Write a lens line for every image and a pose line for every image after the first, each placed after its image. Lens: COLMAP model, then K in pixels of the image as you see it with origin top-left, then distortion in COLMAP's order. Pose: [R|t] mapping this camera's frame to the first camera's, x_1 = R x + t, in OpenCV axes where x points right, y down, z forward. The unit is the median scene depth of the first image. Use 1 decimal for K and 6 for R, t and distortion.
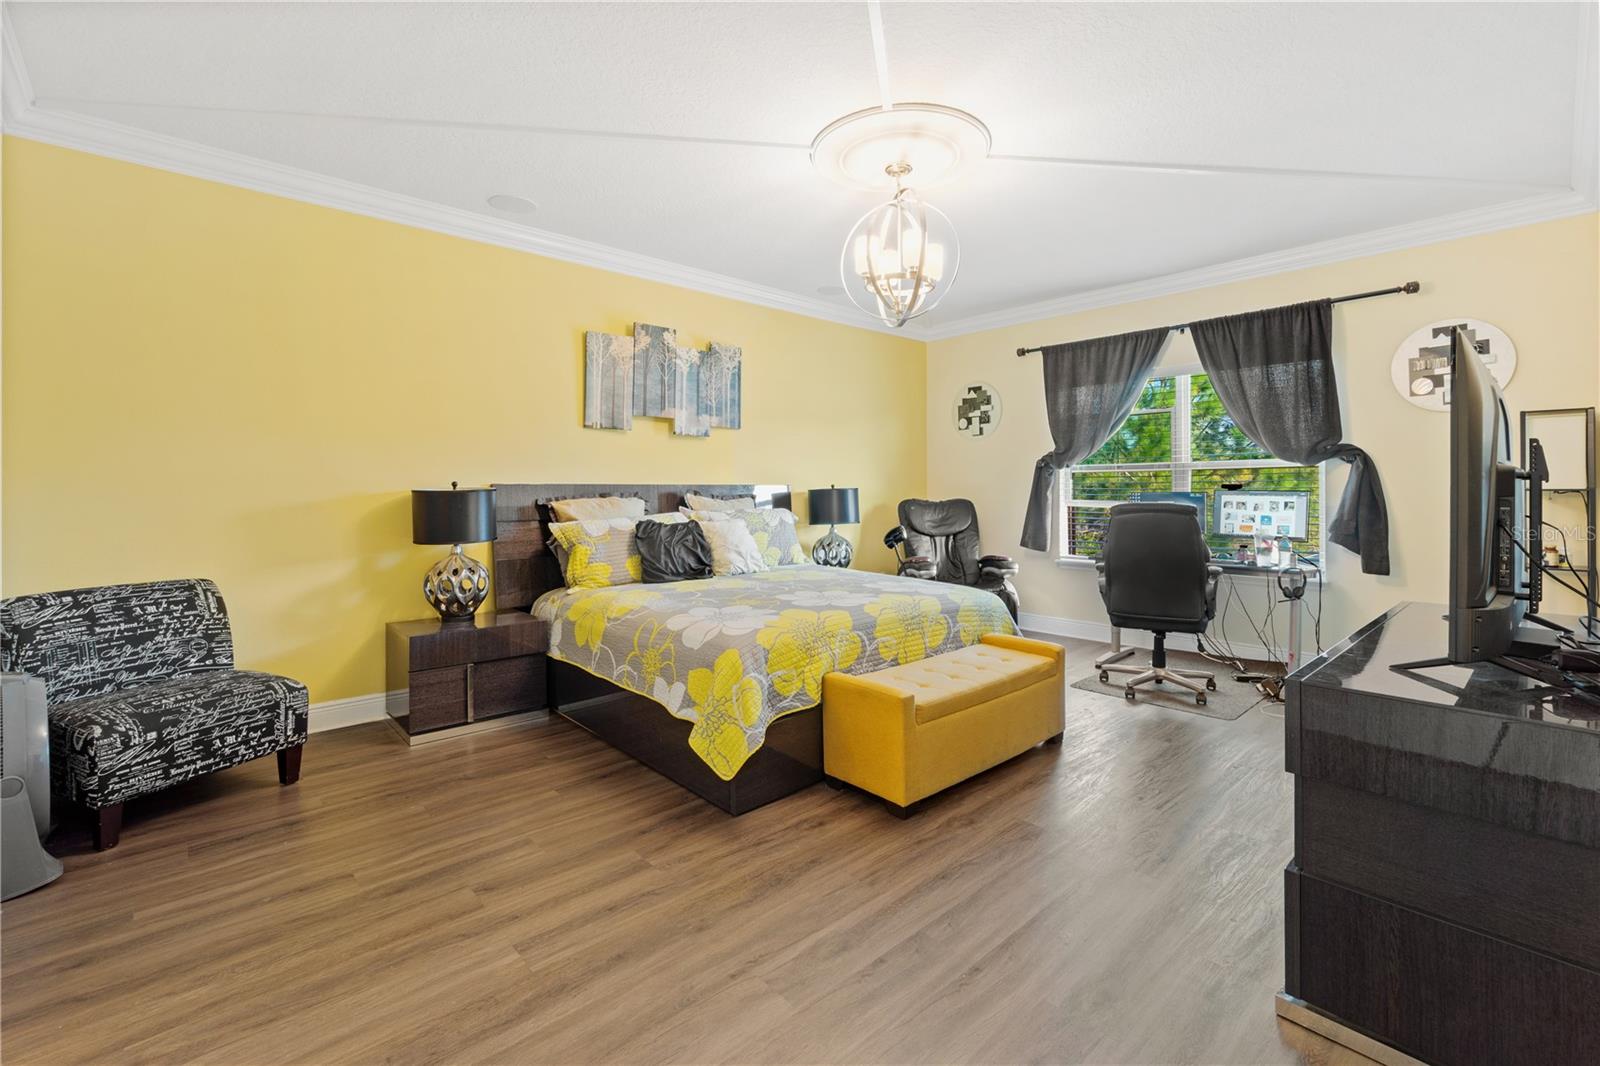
lens RADIAL K [[716.1, 0, 799.5], [0, 716.1, 490.6], [0, 0, 1]] dist [-0.002603, -0.000202]
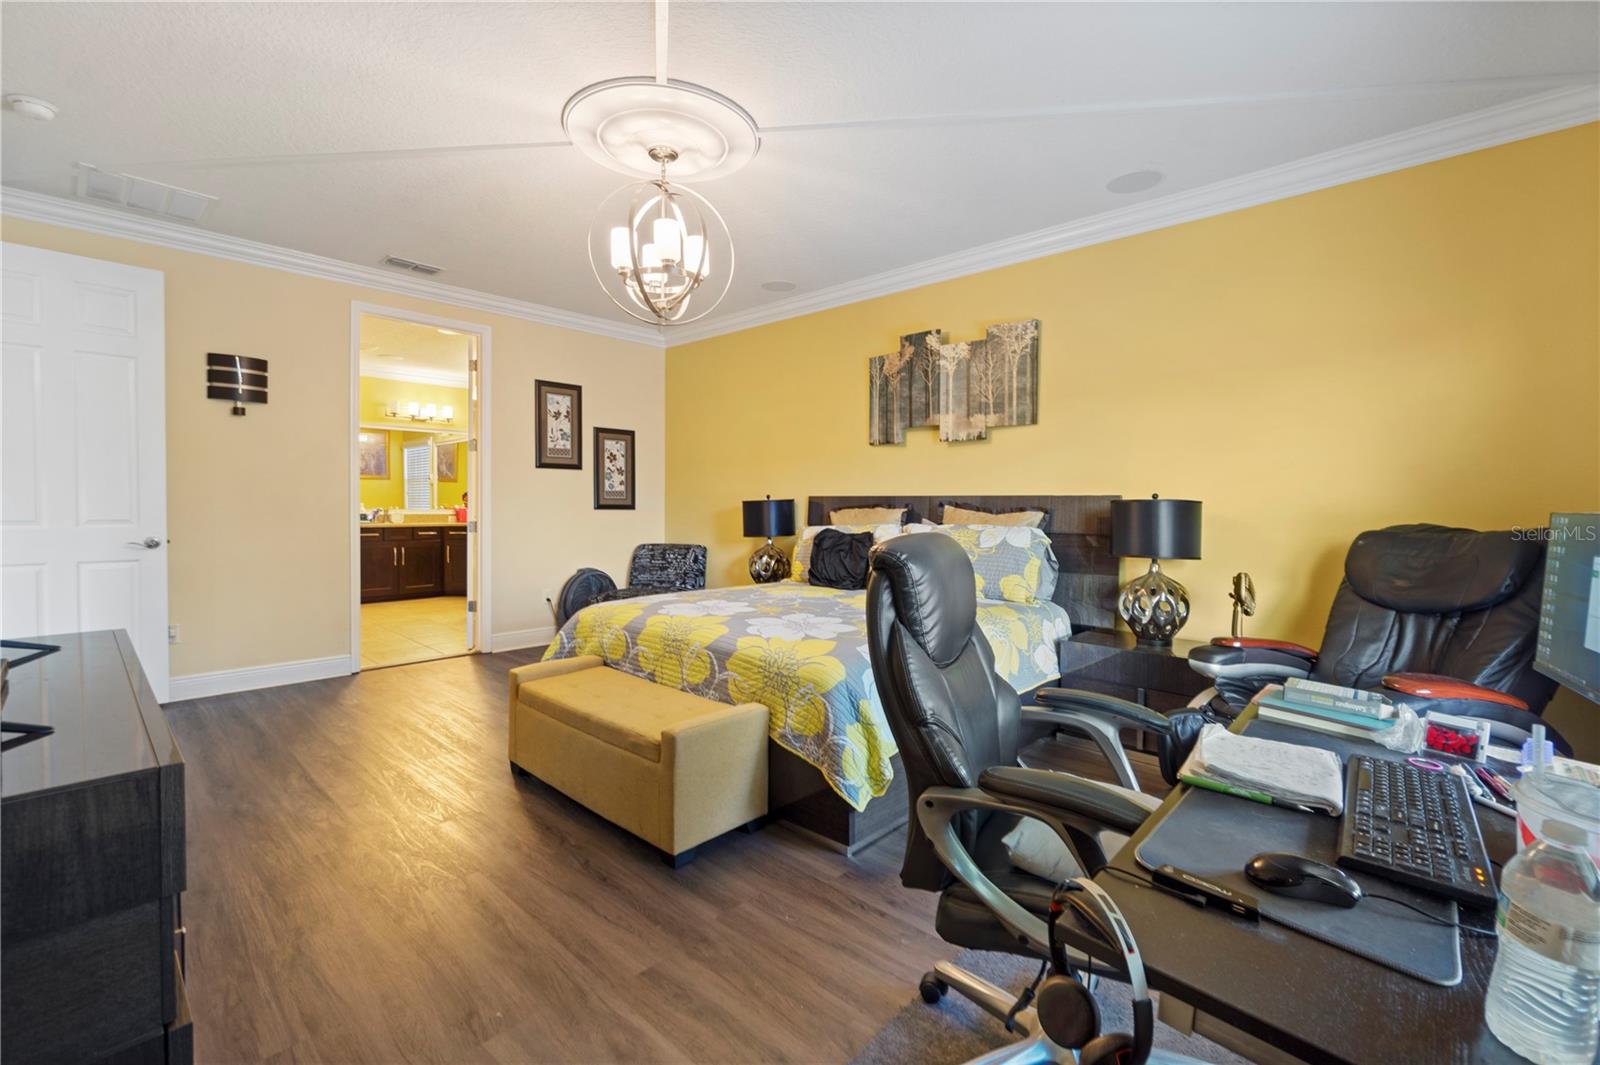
lens RADIAL K [[695.0, 0, 795.1], [0, 695.0, 512.7], [0, 0, 1]] dist [-0.000873, -0.000073]
pose [[0.065244, 0.015599, -0.997747, 0.727374], [-0.010048, 0.999837, 0.014974, 0.001974], [0.997819, 0.009048, 0.065390, 0.765378]]
